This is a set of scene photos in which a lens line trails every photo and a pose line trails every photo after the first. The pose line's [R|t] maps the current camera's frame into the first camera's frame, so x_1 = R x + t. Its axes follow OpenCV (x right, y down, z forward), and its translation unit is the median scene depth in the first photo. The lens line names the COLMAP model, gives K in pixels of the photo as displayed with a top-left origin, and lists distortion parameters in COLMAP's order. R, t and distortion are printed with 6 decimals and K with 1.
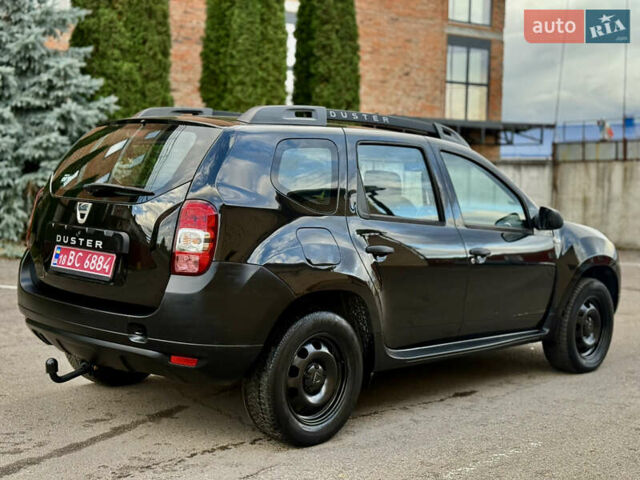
lens RADIAL K [[898.4, 0, 320.0], [0, 898.4, 240.0], [0, 0, 1]] dist [0.215333, -0.521976]
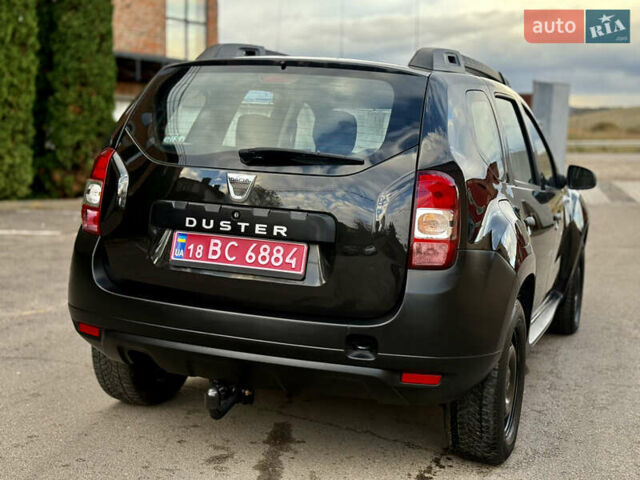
lens RADIAL K [[898.4, 0, 320.0], [0, 898.4, 240.0], [0, 0, 1]] dist [0.215333, -0.521976]
pose [[0.921535, -0.040159, 0.386212, -0.479333], [0.014835, 0.997552, 0.068330, -0.036147], [-0.388011, -0.057239, 0.919876, 0.299212]]
